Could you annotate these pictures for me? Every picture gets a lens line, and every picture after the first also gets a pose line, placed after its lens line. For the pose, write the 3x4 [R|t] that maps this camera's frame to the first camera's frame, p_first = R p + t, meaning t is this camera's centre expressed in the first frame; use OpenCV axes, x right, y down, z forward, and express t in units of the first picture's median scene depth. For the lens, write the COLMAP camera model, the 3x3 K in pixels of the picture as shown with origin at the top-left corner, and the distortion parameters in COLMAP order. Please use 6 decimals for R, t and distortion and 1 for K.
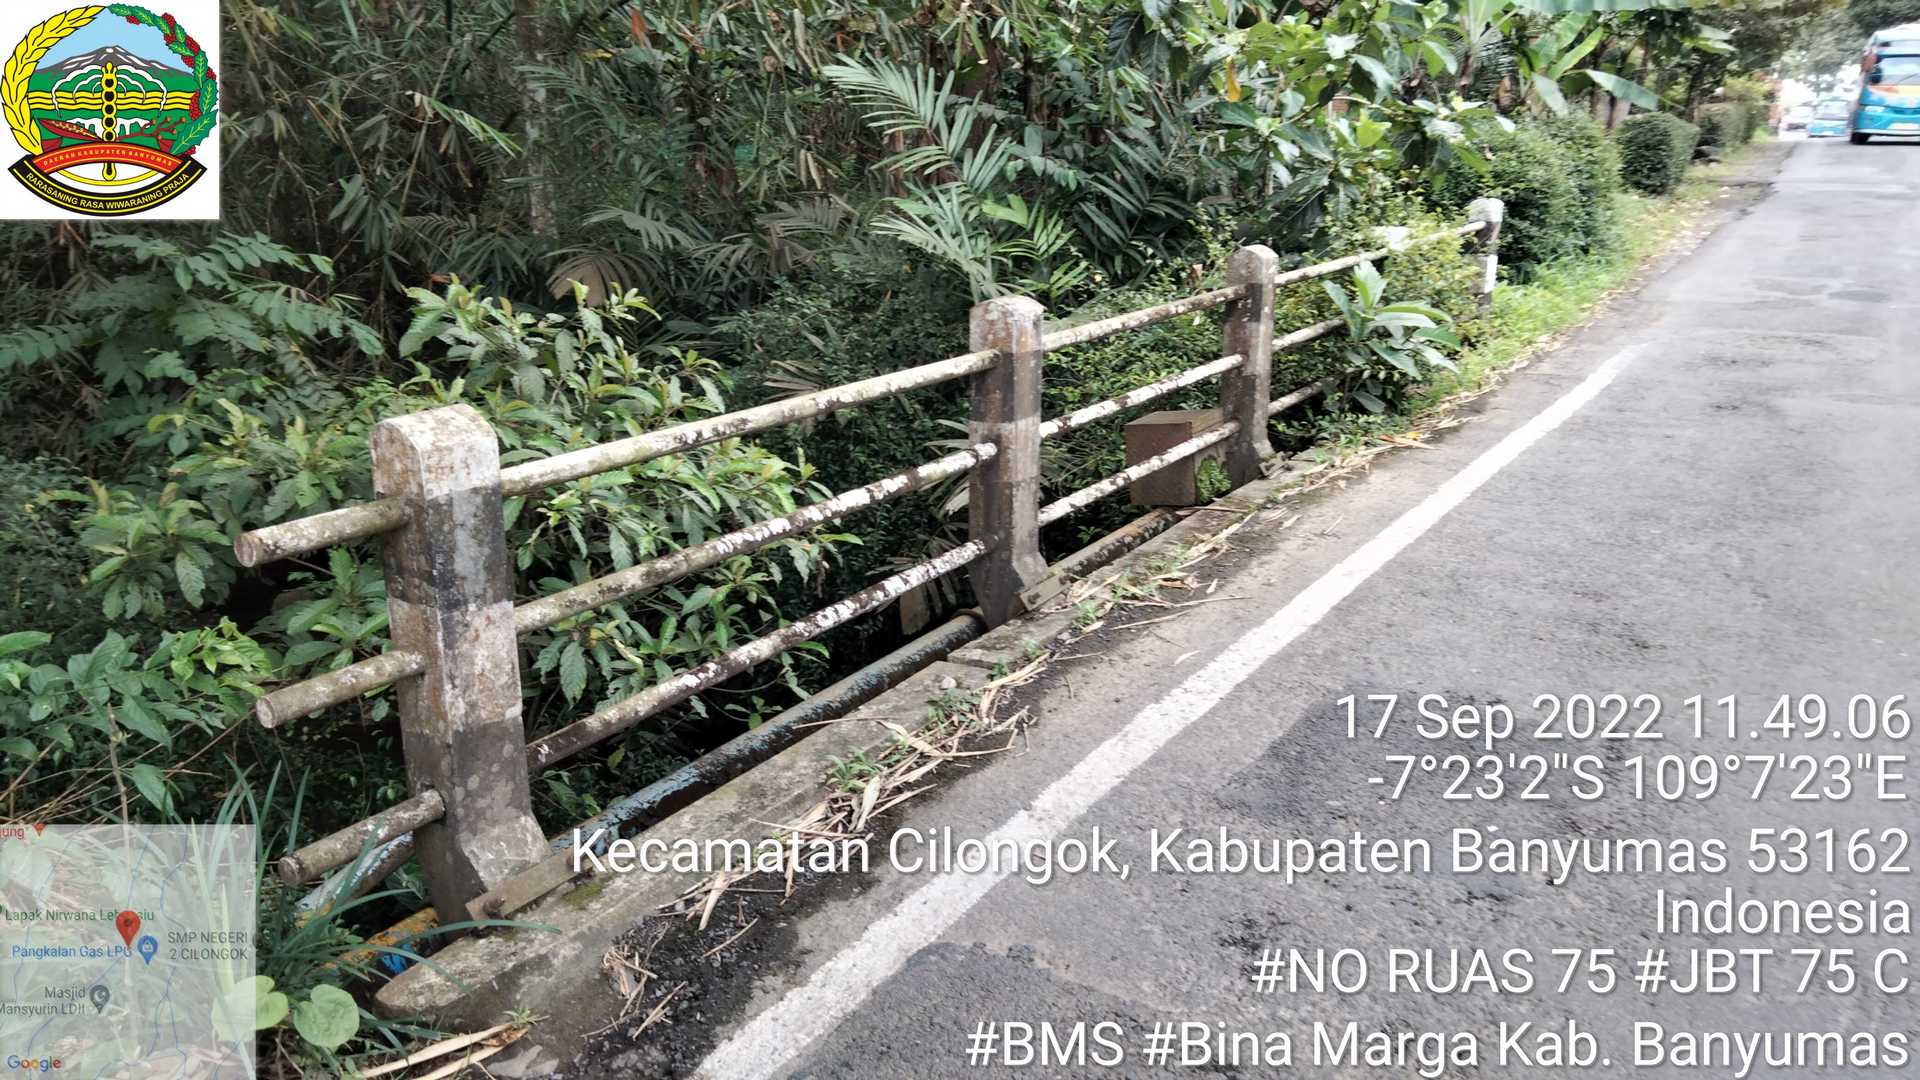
lens RADIAL K [[1436.2, 0, 945.4], [0, 1436.2, 525.8], [0, 0, 1]] dist [0.059201, -0.045525]
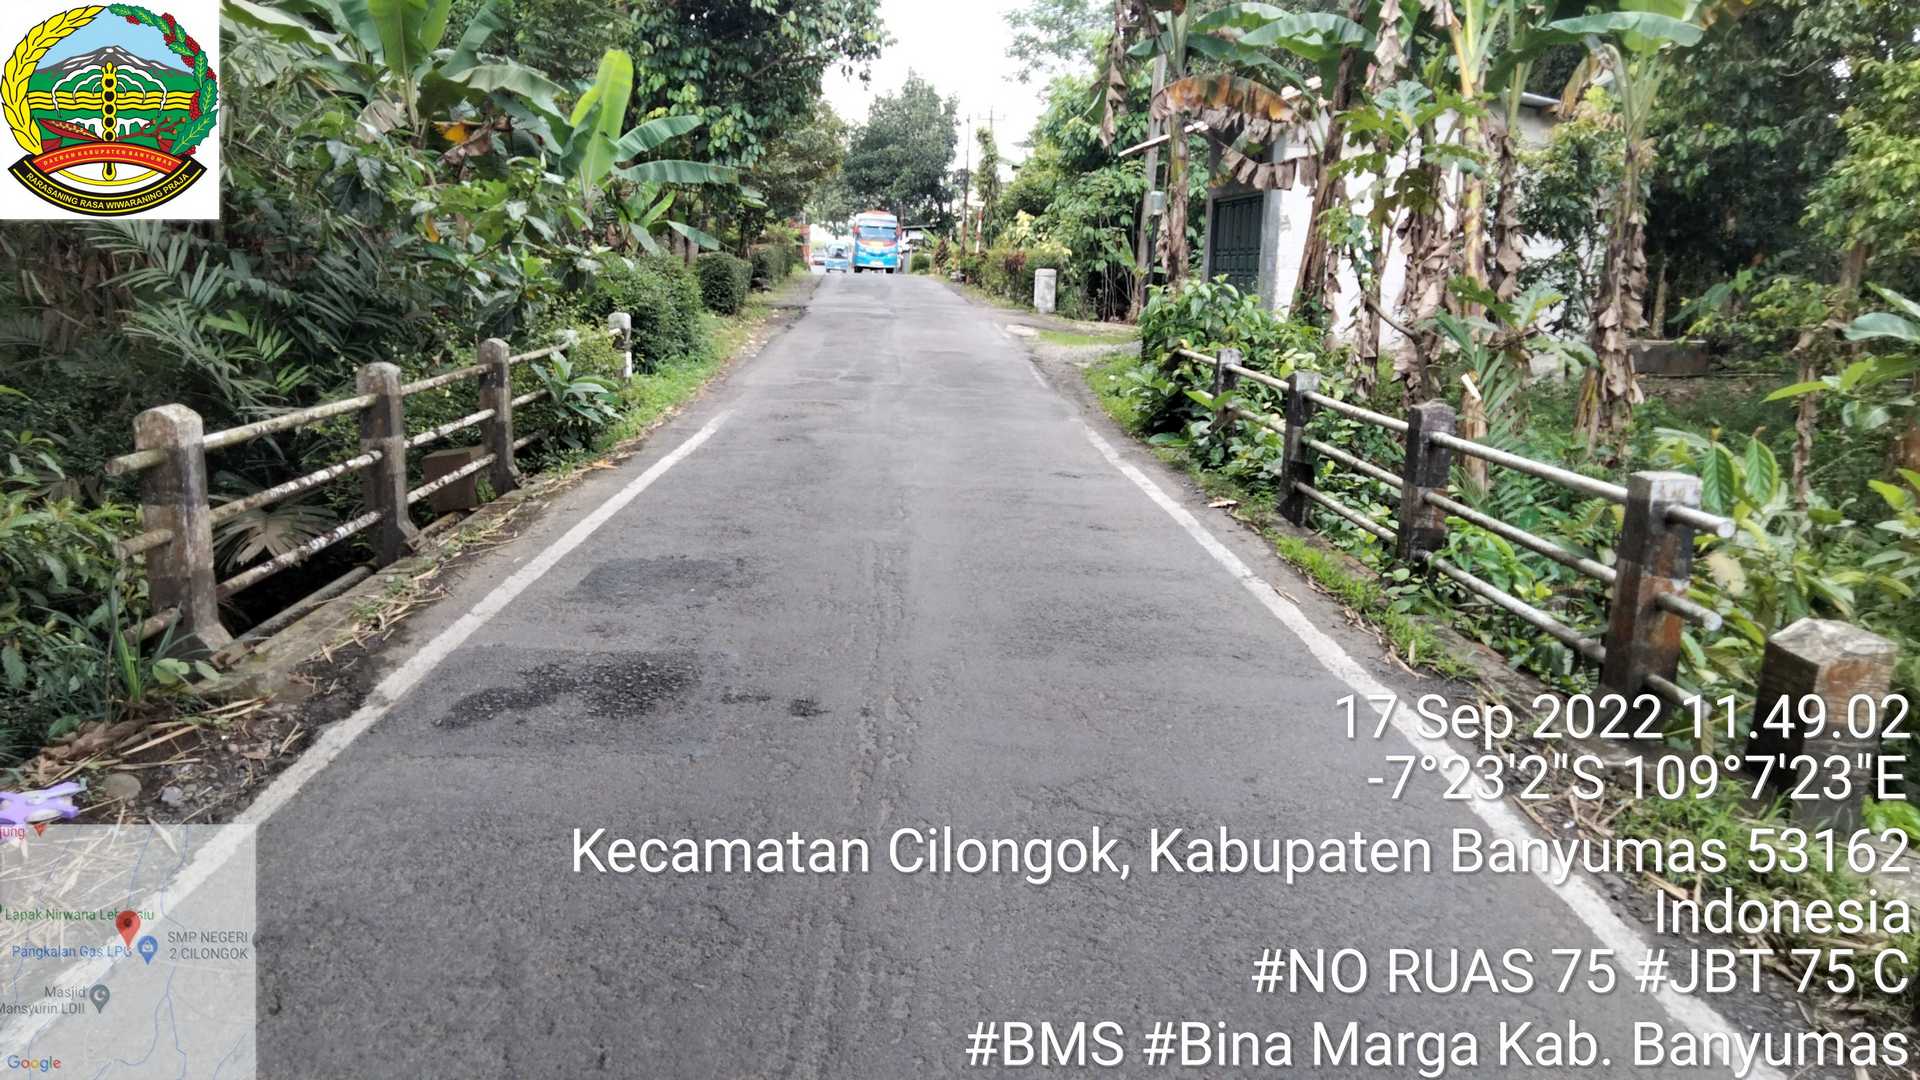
lens RADIAL K [[1436.2, 0, 947.2], [0, 1436.2, 549.0], [0, 0, 1]] dist [0.059201, -0.045525]
pose [[0.829553, -0.097707, 0.549814, -0.182277], [0.134381, 0.990569, -0.026719, 0.096673], [-0.542018, 0.096049, 0.834860, -0.380325]]
